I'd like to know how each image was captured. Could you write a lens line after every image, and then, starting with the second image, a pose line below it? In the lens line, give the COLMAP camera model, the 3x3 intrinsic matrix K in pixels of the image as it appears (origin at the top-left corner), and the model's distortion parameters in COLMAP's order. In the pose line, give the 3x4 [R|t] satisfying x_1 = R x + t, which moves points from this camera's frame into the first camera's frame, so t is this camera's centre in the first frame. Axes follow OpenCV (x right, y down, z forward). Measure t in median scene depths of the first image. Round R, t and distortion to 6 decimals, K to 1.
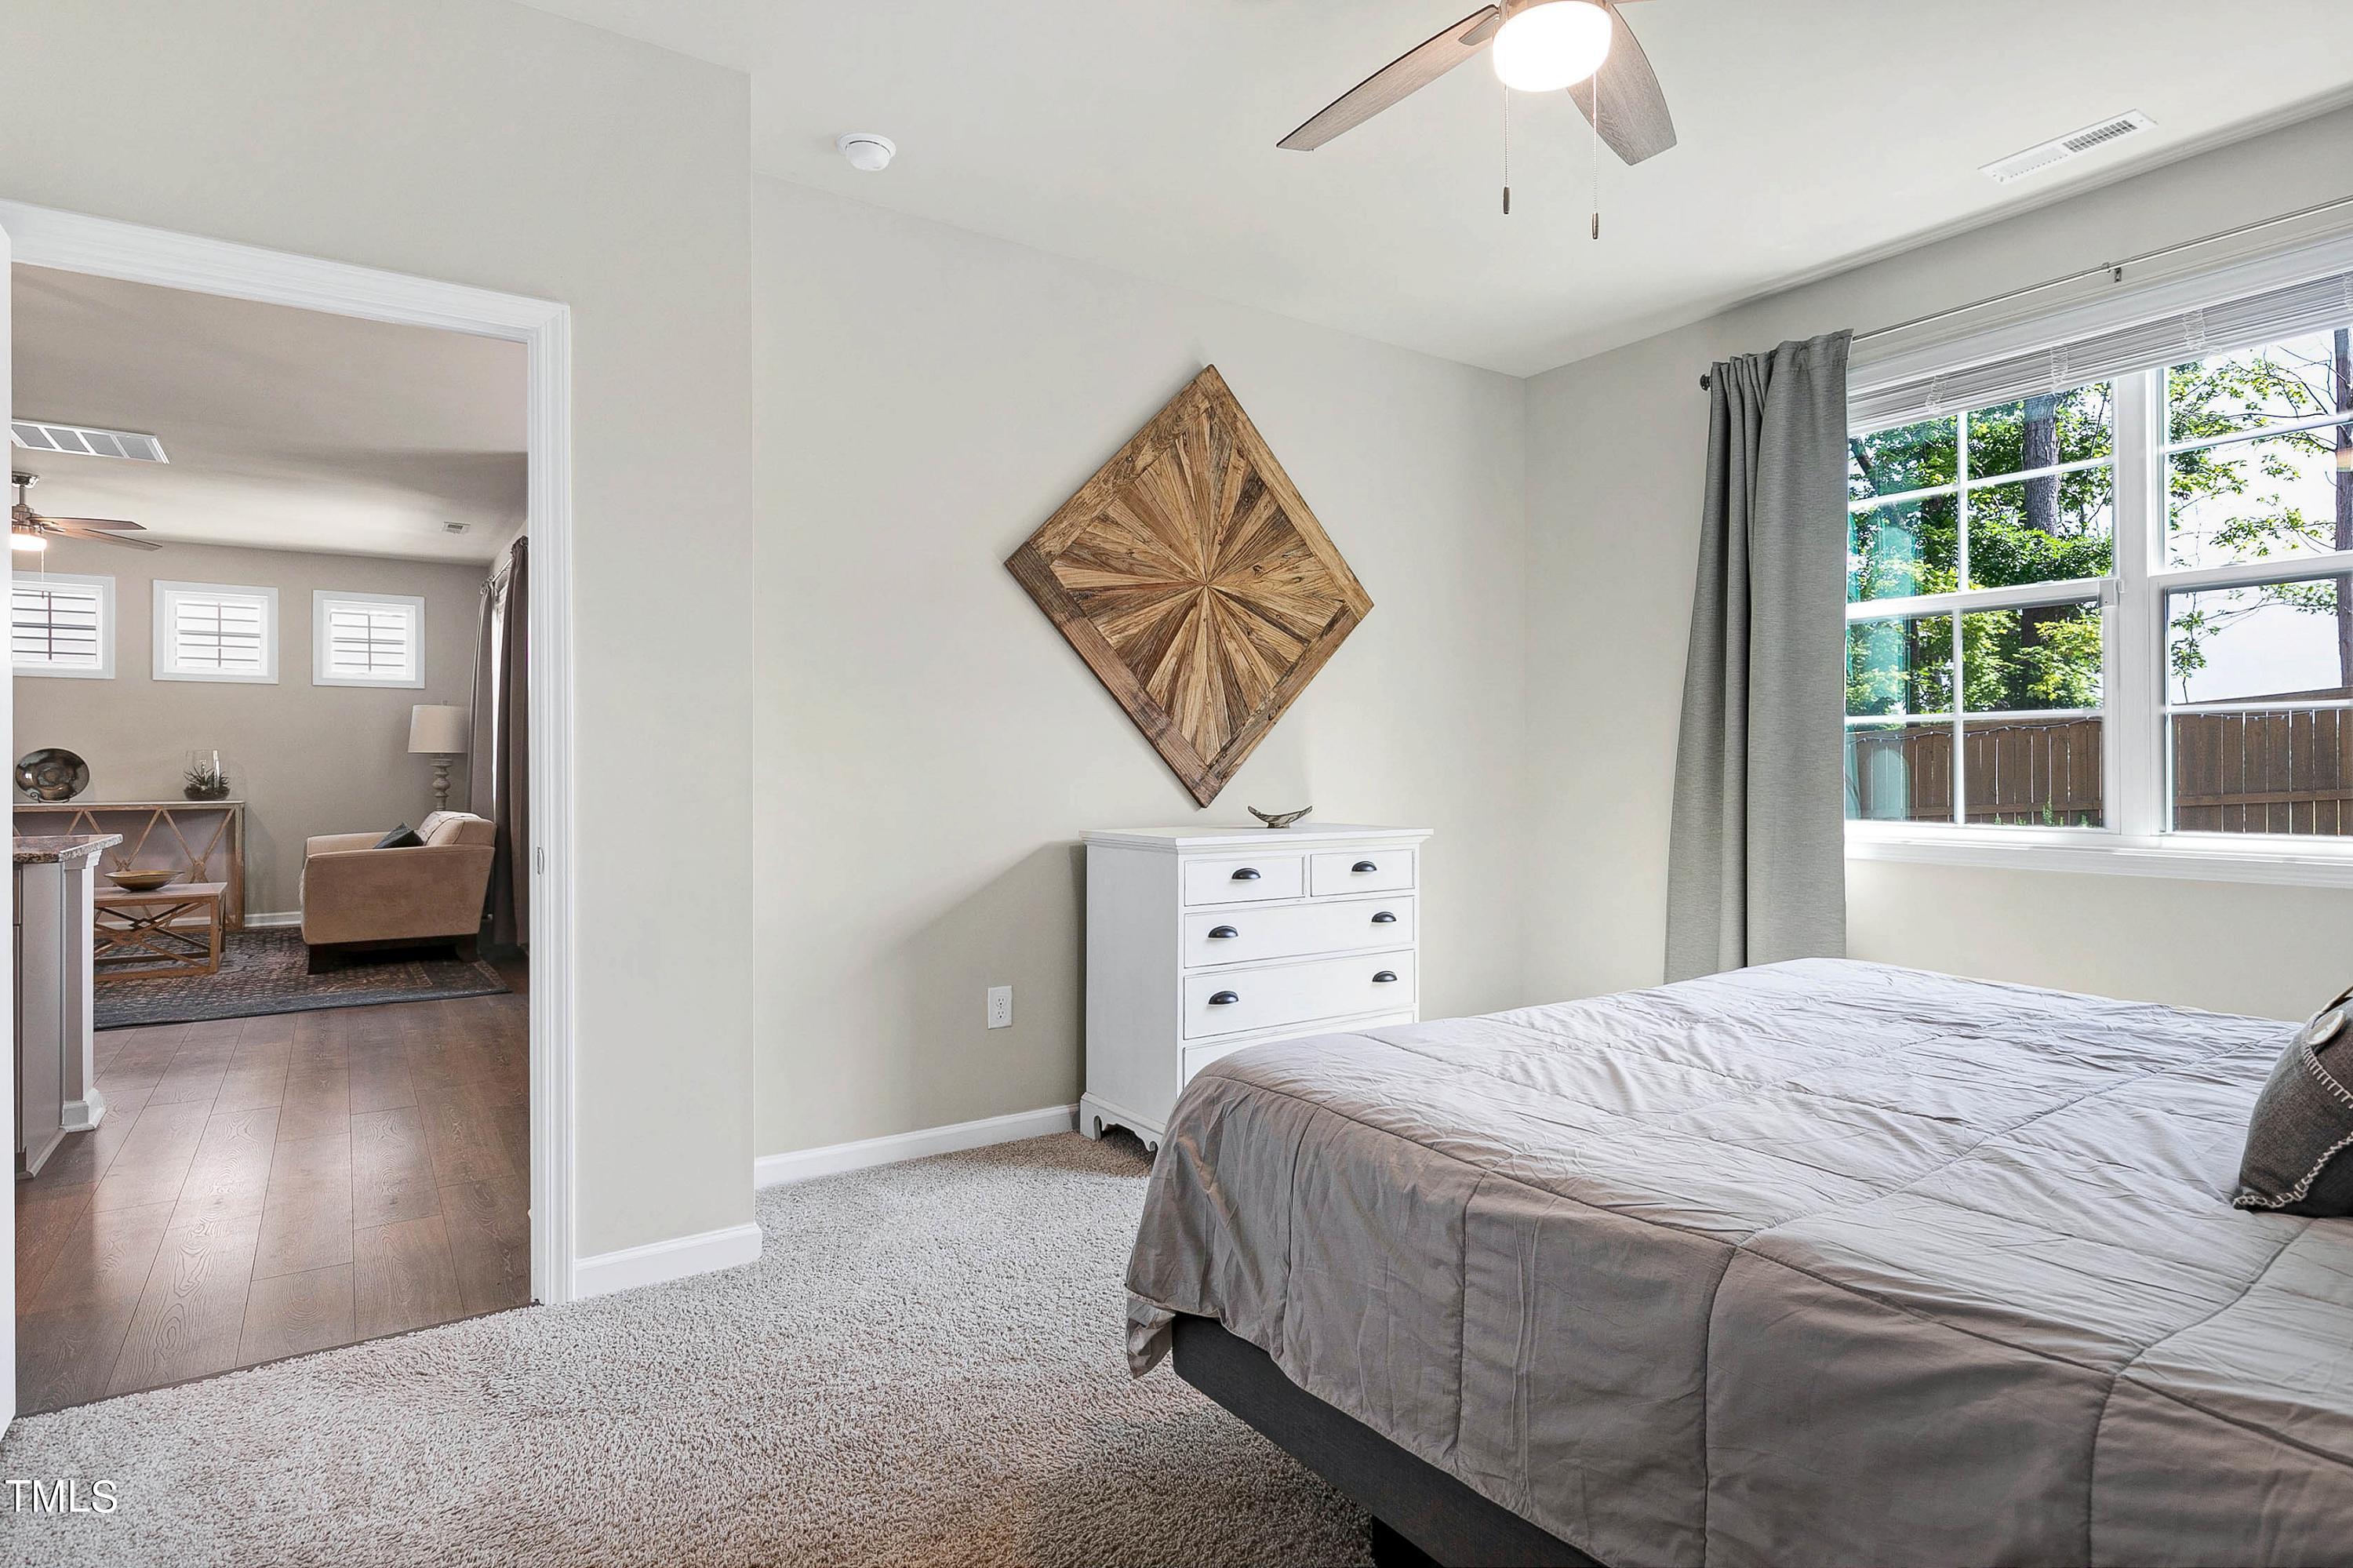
lens RADIAL K [[1236.6, 0, 1180.7], [0, 1236.6, 761.9], [0, 0, 1]] dist [0.001342, 0.000576]
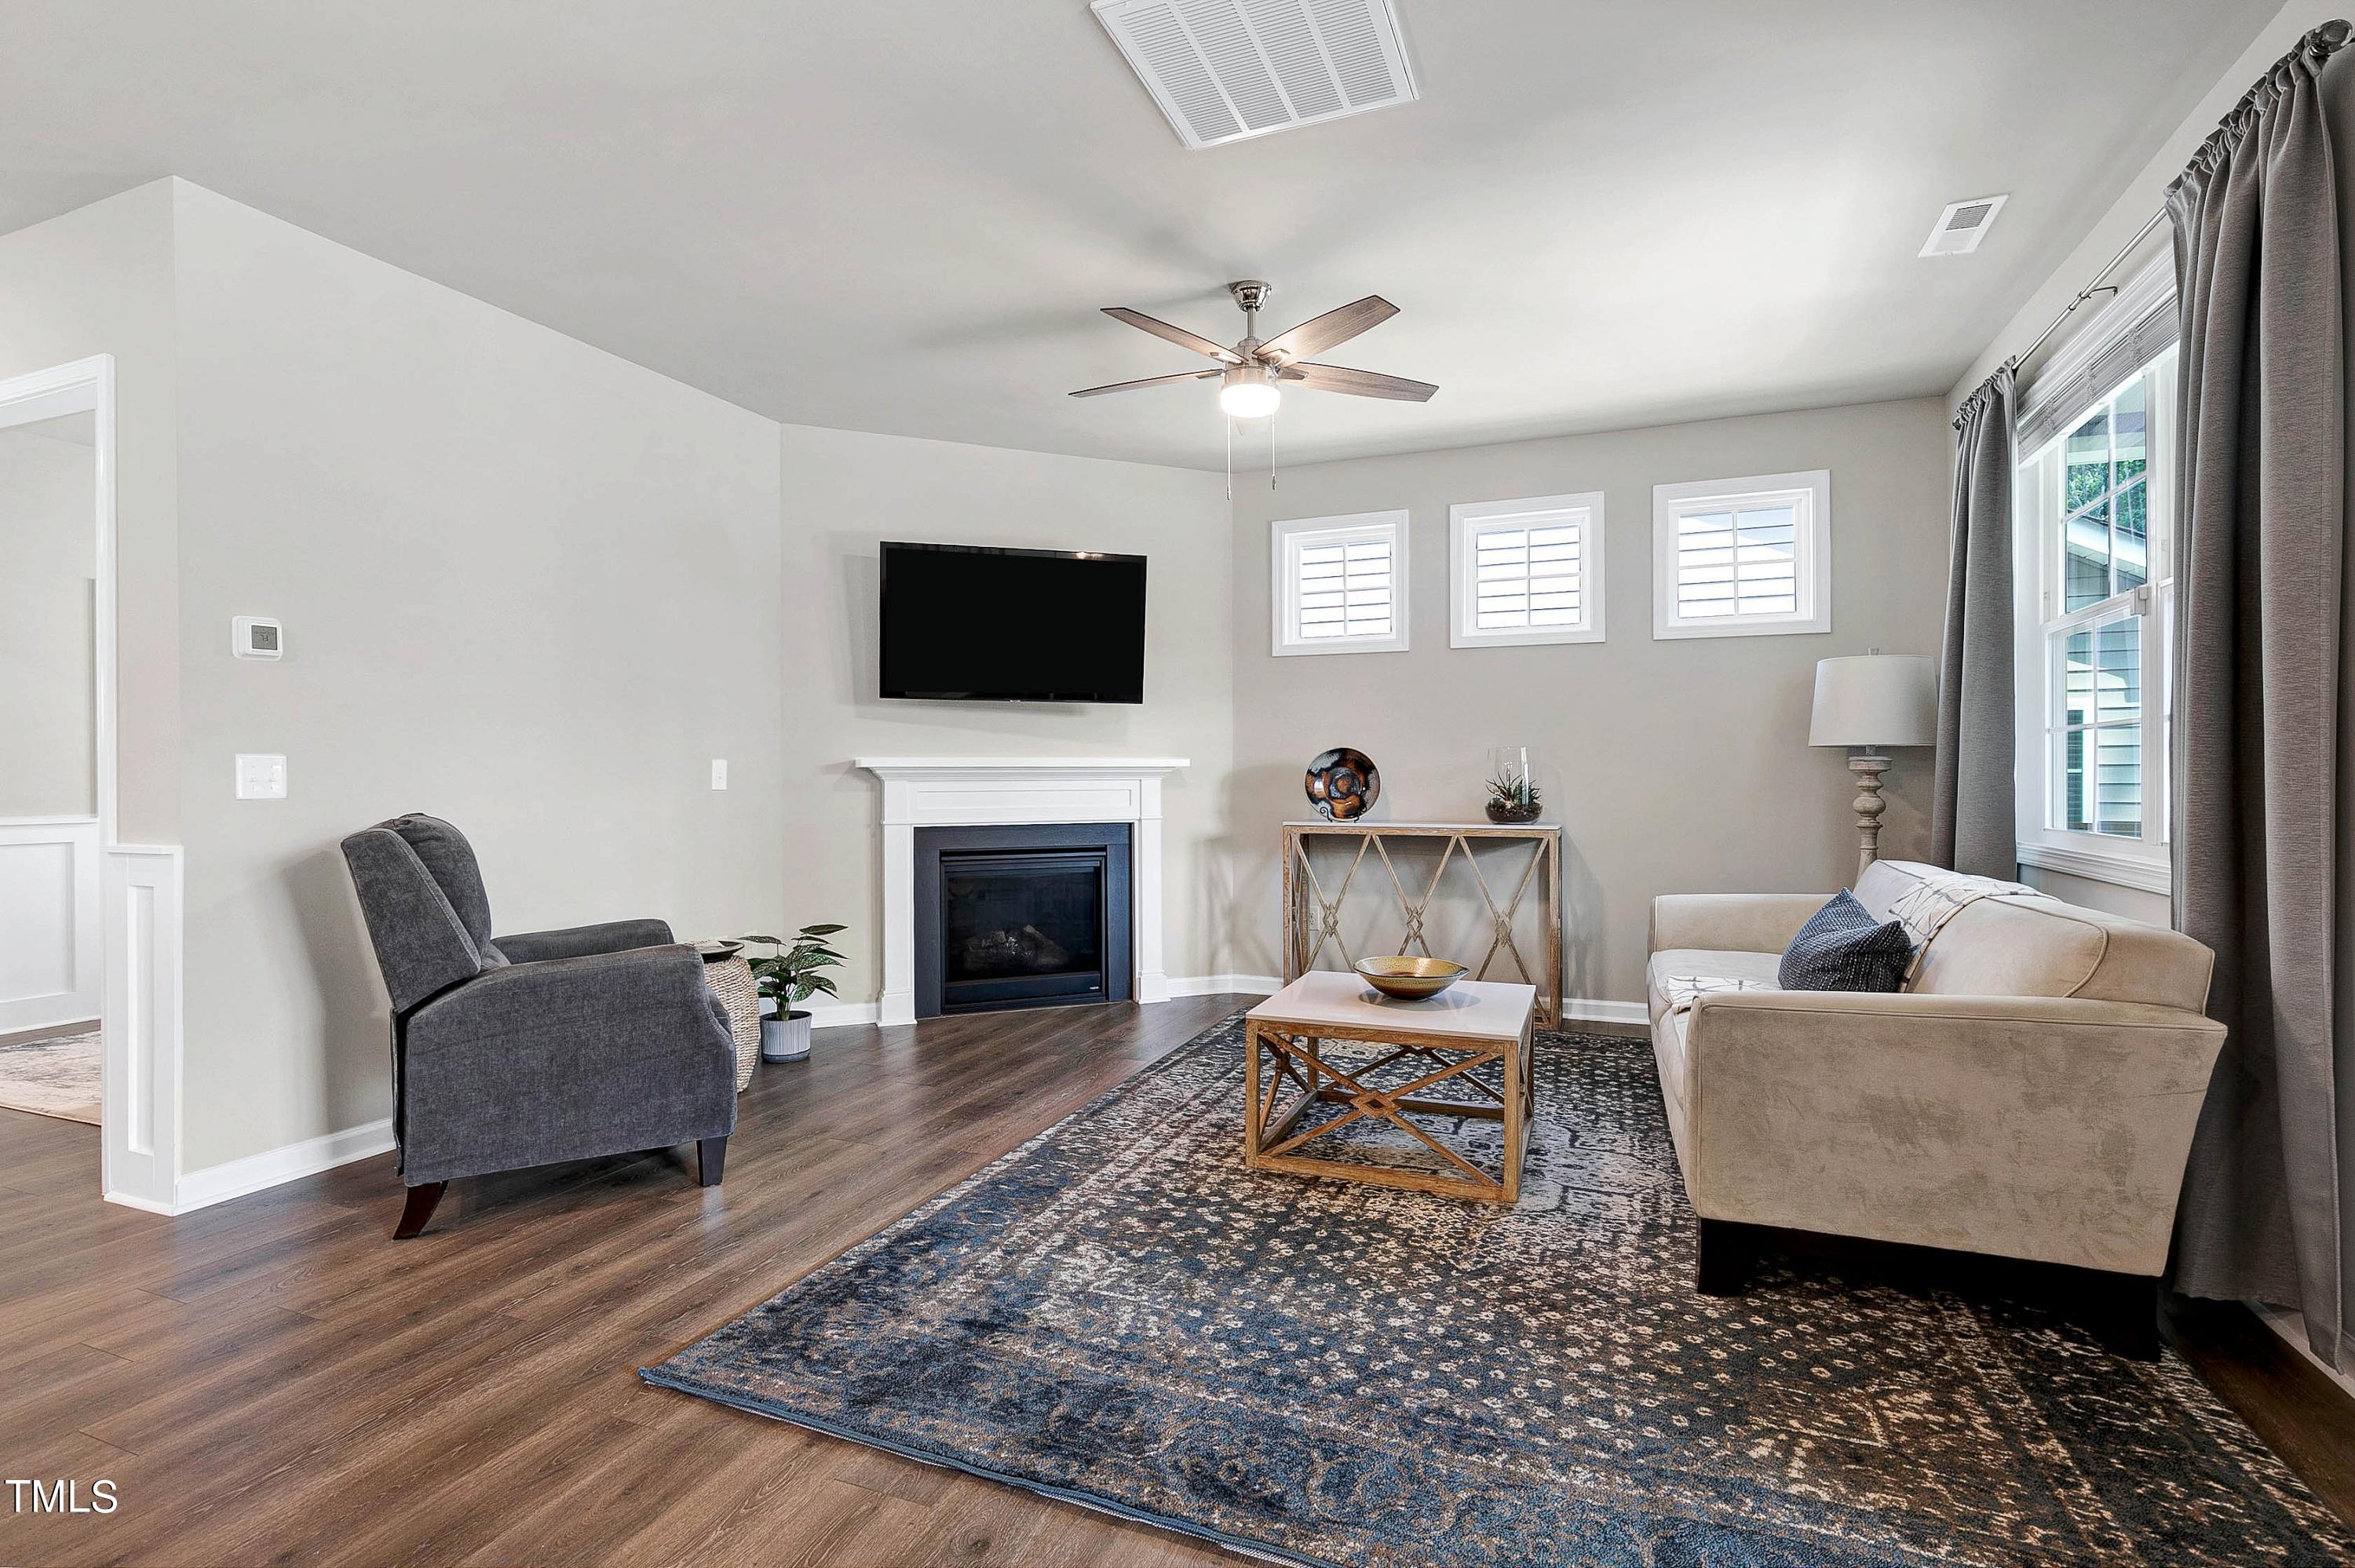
lens RADIAL K [[1168.0, 0, 1170.3], [0, 1168.0, 775.1], [0, 0, 1]] dist [0.002889, 0.000472]
pose [[0.566706, 0.000015, -0.823920, -0.391376], [0.005845, 0.999975, 0.004038, 0.001853], [0.823899, -0.007104, 0.566692, 0.515286]]
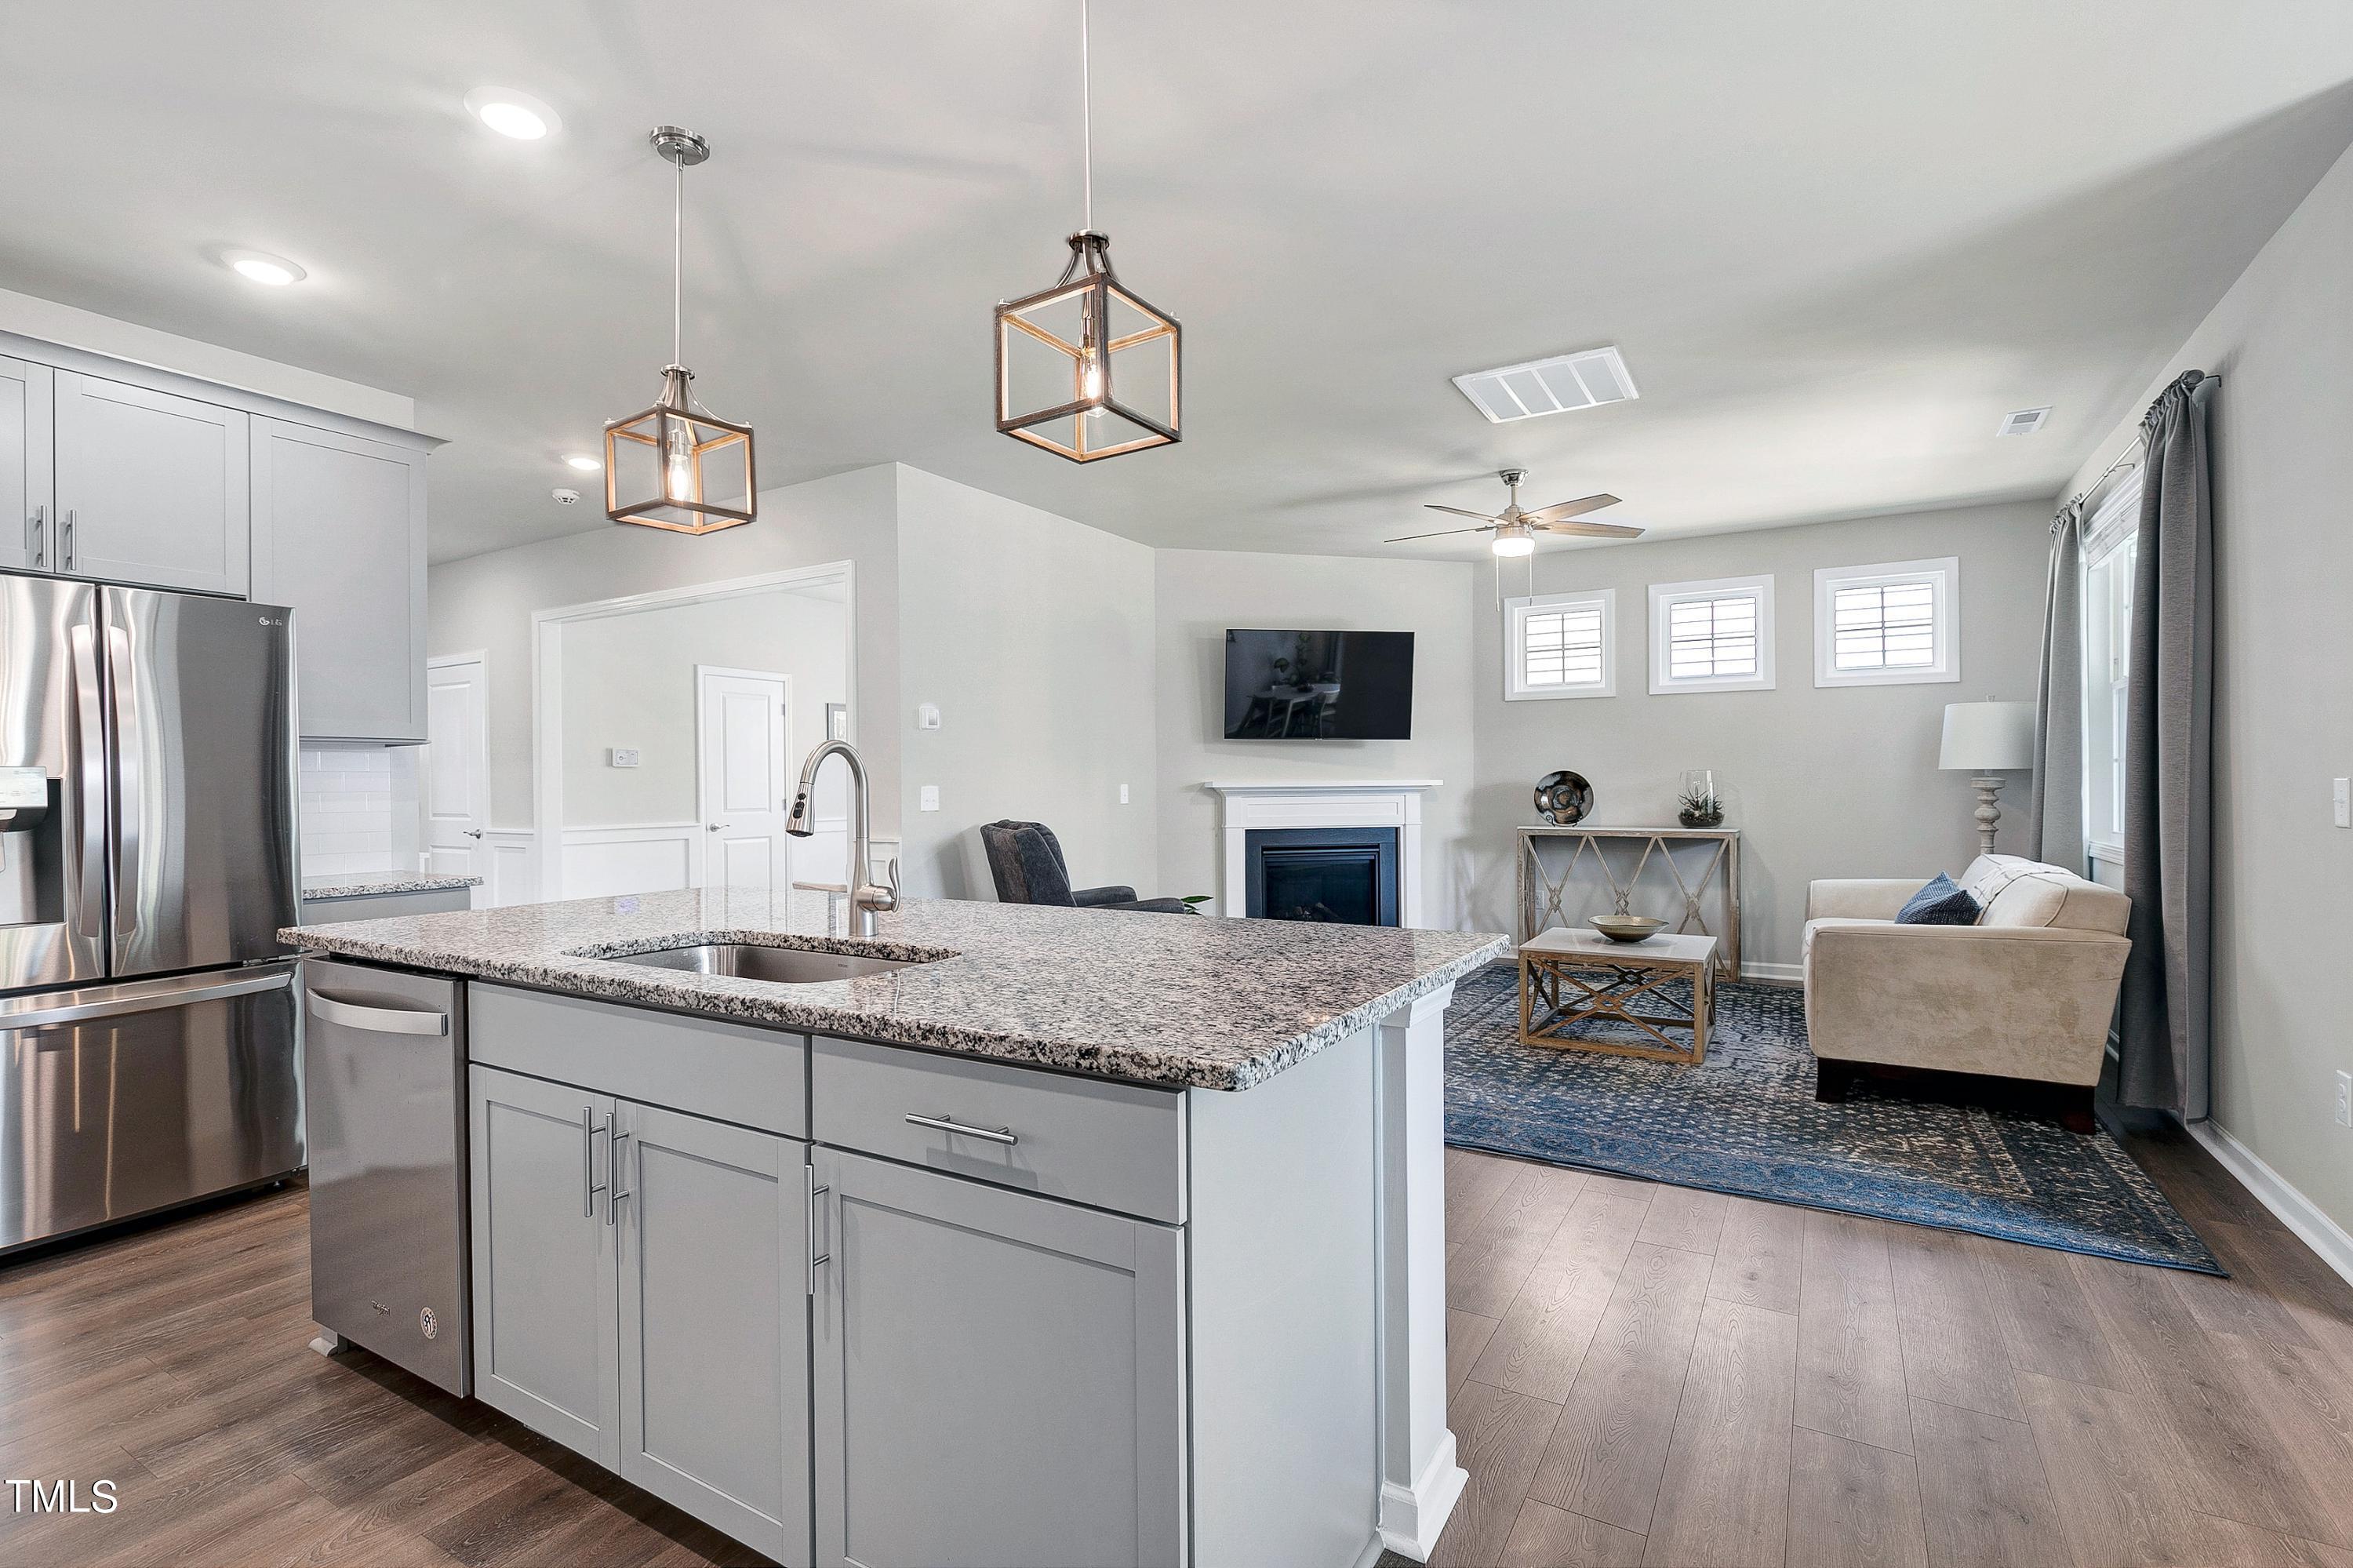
lens RADIAL K [[1128.3, 0, 1148.7], [0, 1128.3, 788.4], [0, 0, 1]] dist [-0.000159, -0.000329]
pose [[0.418329, 0.001709, -0.908294, -0.234559], [0.011251, 0.999912, 0.007063, -0.006952], [0.908226, -0.013174, 0.418273, 0.324700]]
